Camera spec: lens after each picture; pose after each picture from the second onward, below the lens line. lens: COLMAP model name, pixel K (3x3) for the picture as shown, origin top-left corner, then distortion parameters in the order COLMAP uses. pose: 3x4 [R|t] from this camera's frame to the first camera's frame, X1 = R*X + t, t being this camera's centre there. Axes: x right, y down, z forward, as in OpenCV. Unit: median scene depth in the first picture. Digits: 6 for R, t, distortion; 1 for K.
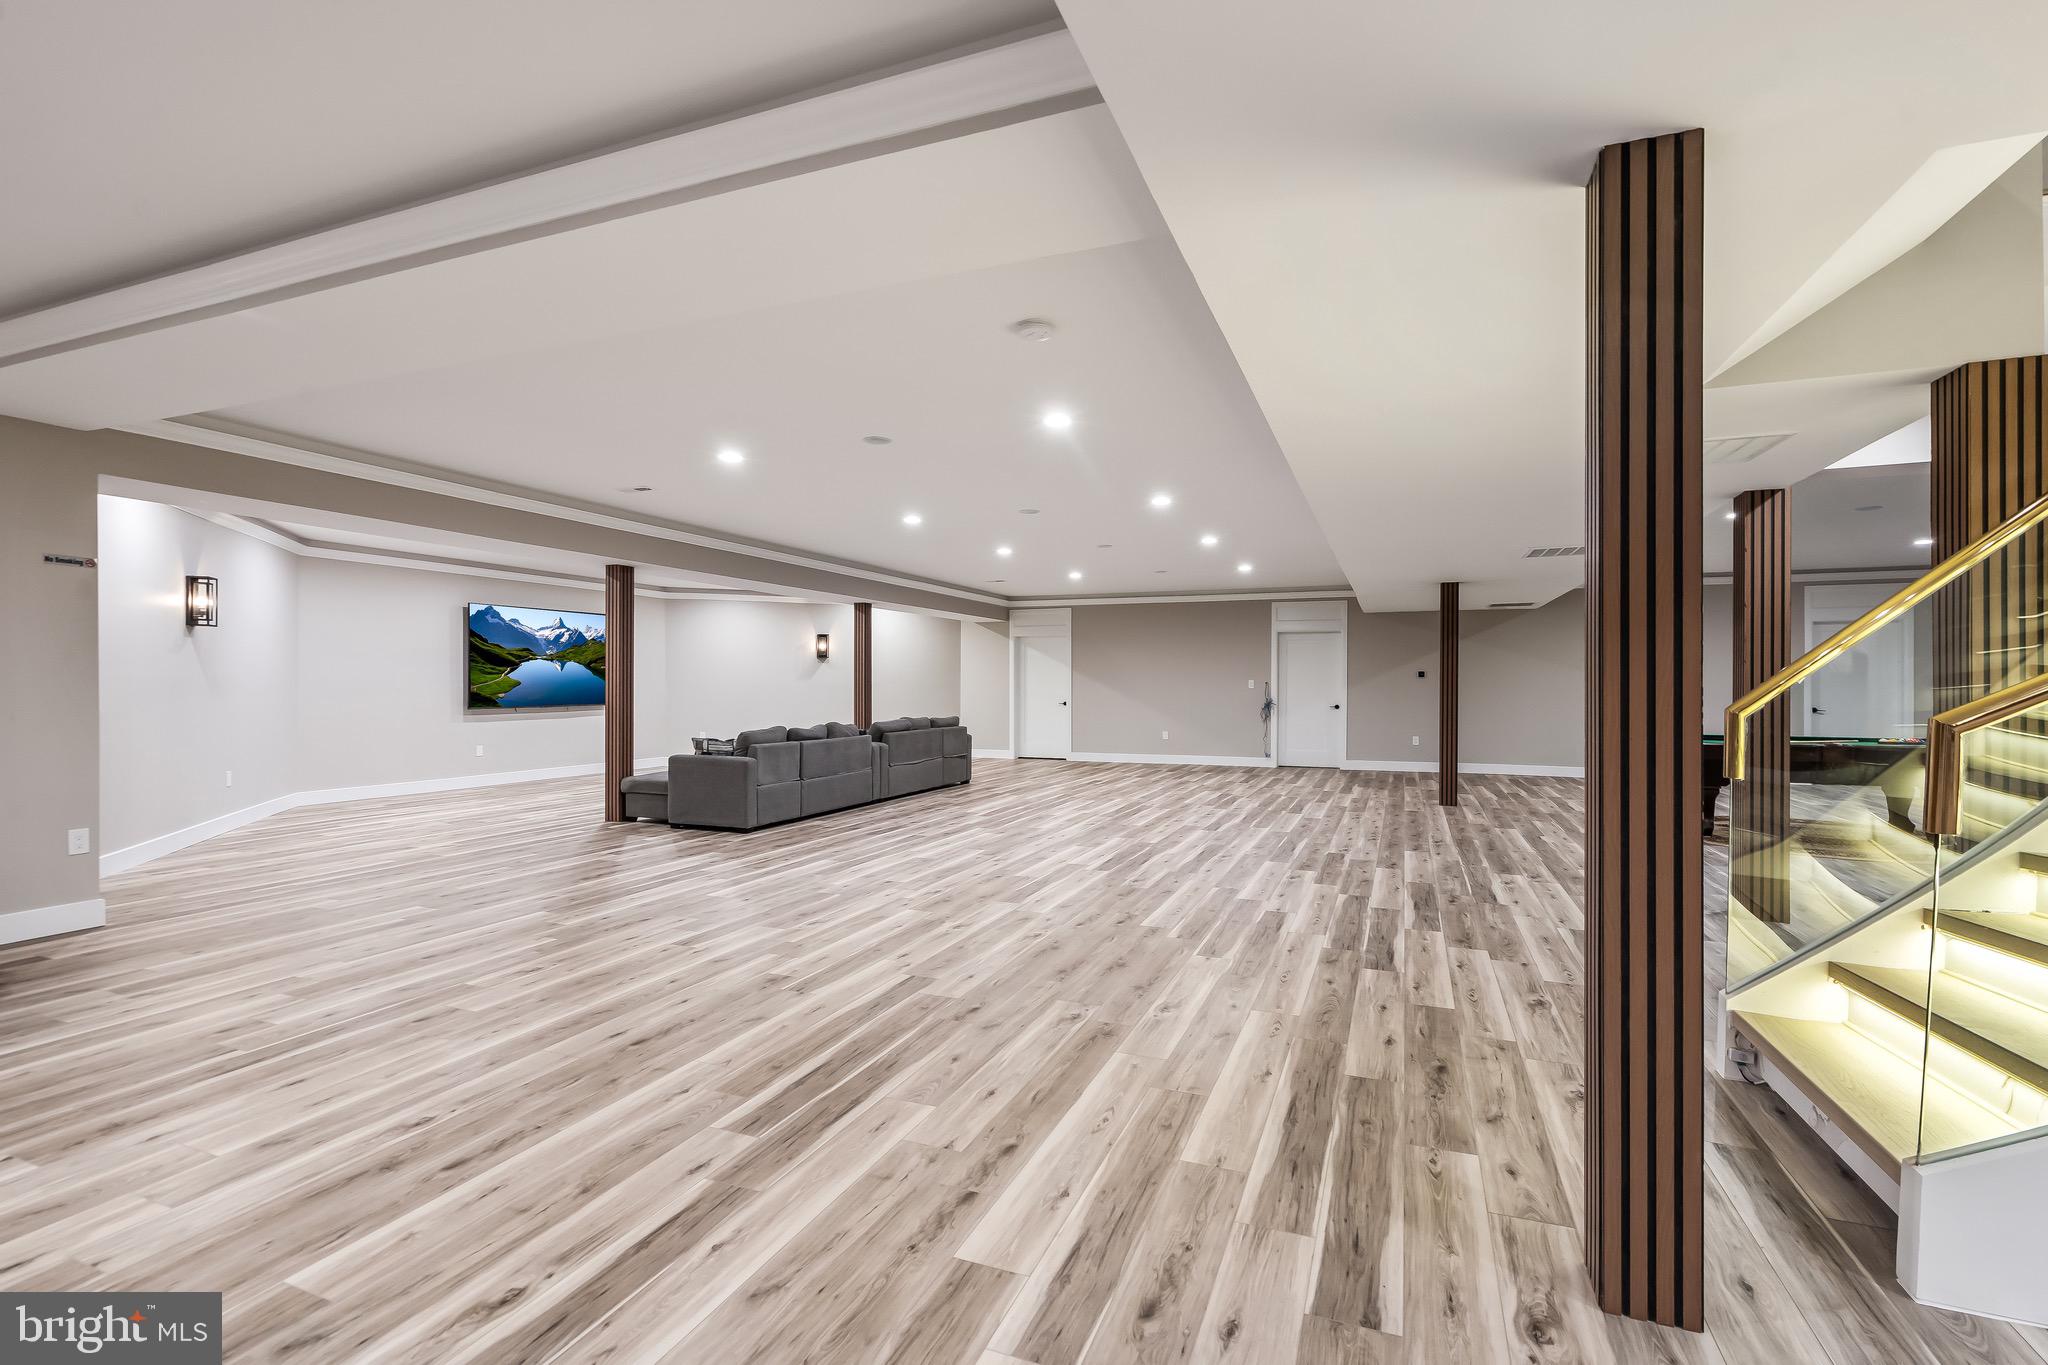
lens RADIAL K [[946.4, 0, 1018.9], [0, 946.4, 679.7], [0, 0, 1]] dist [-0.004206, 0.002245]
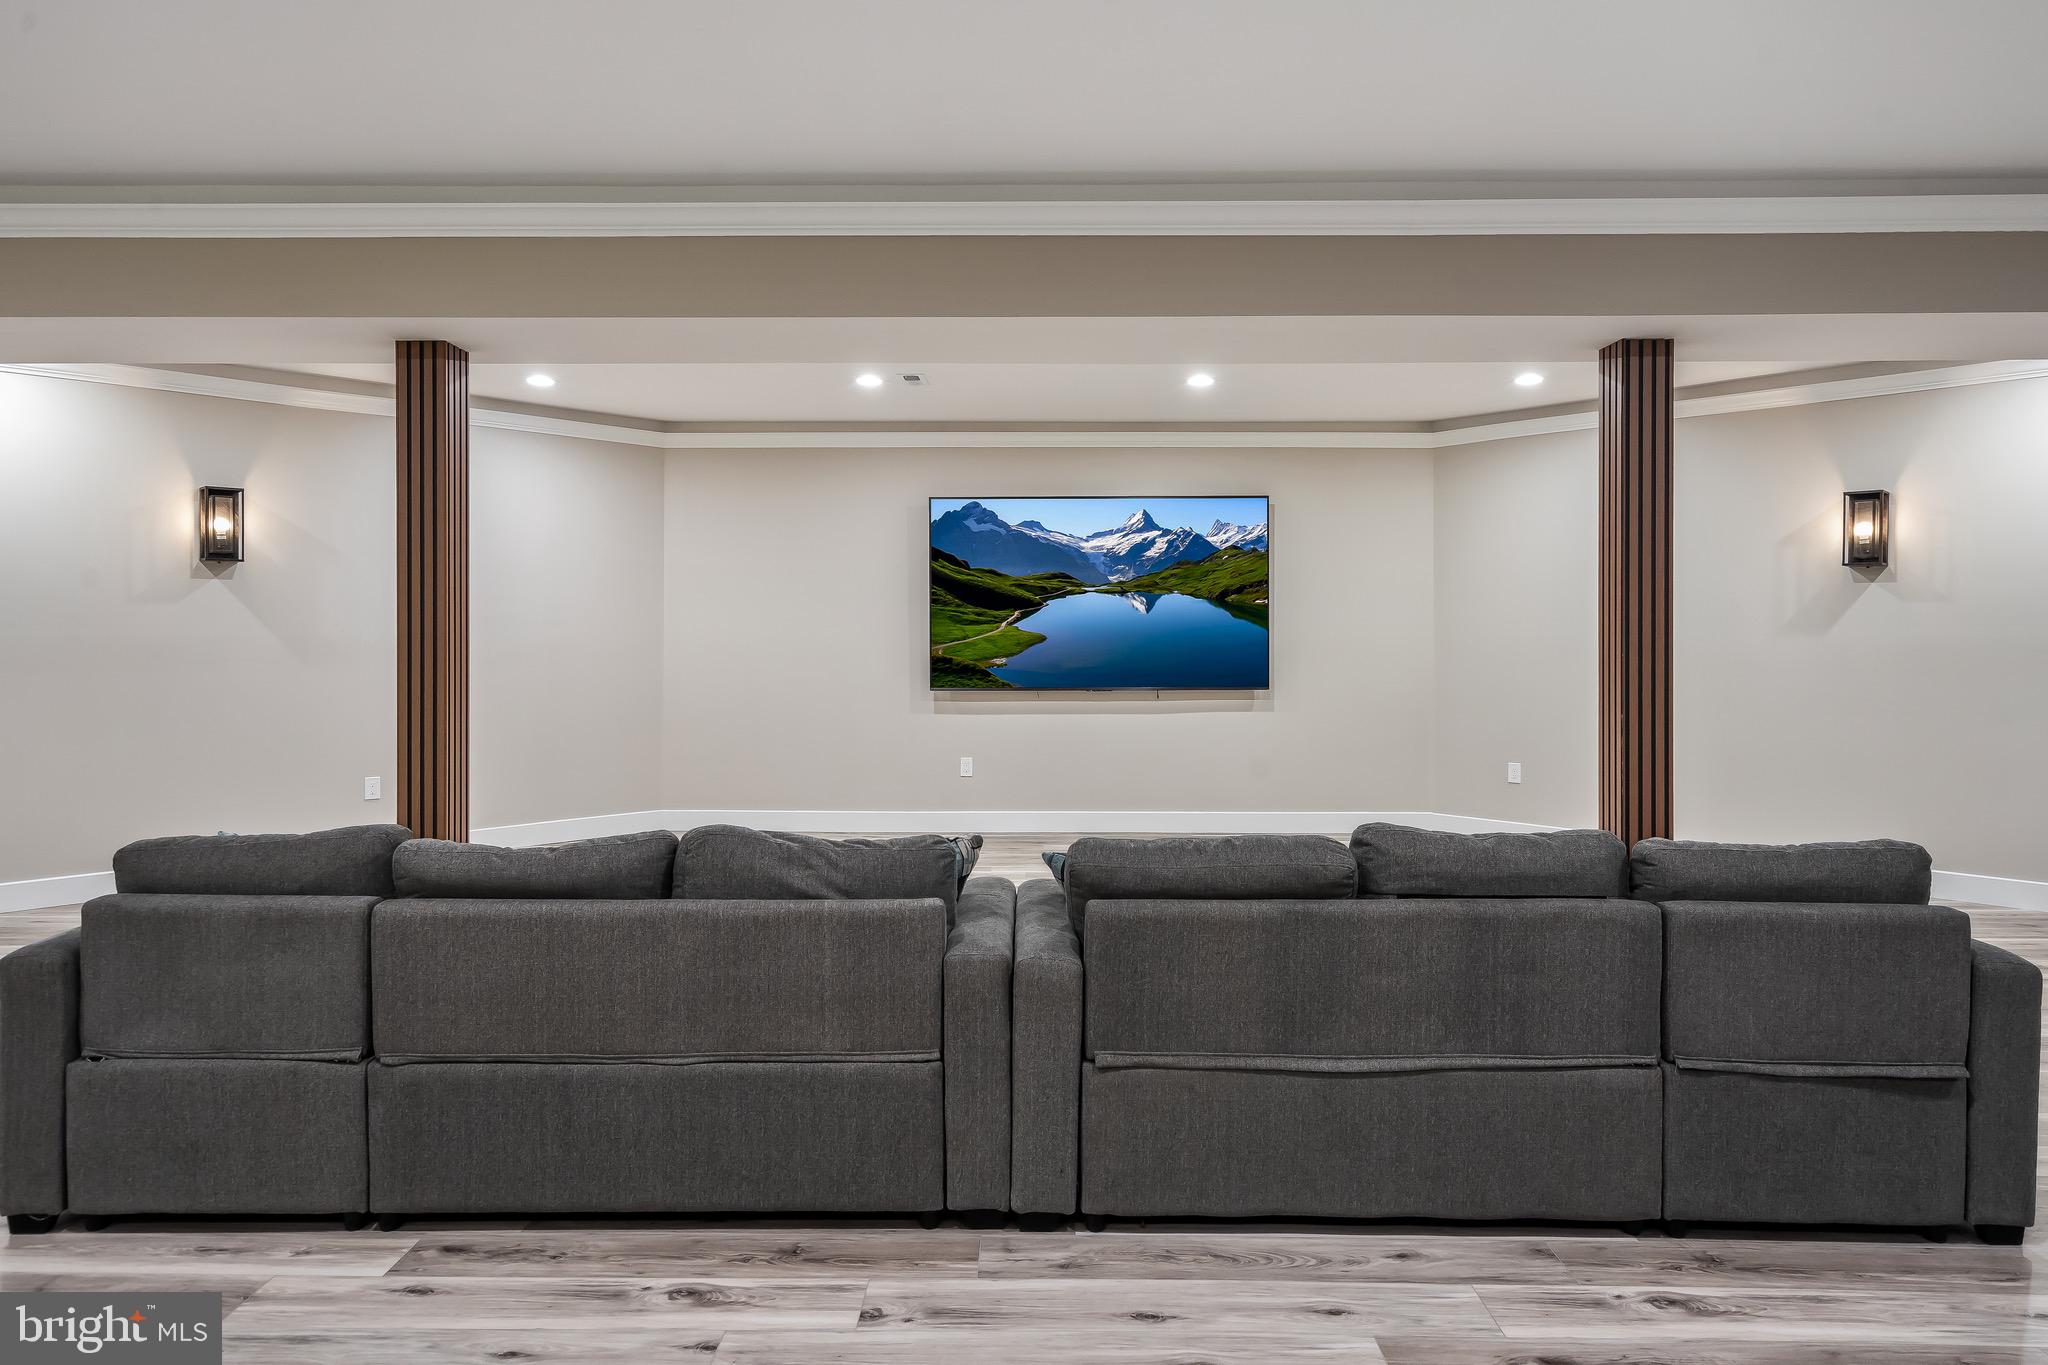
lens RADIAL K [[1157.3, 0, 1013.1], [0, 1157.3, 619.9], [0, 0, 1]] dist [-0.000983, 0.000293]
pose [[0.337886, -0.003686, -0.941180, 0.089398], [0.017082, 0.999852, 0.002216, -0.008916], [0.941032, -0.016826, 0.337899, 0.756989]]
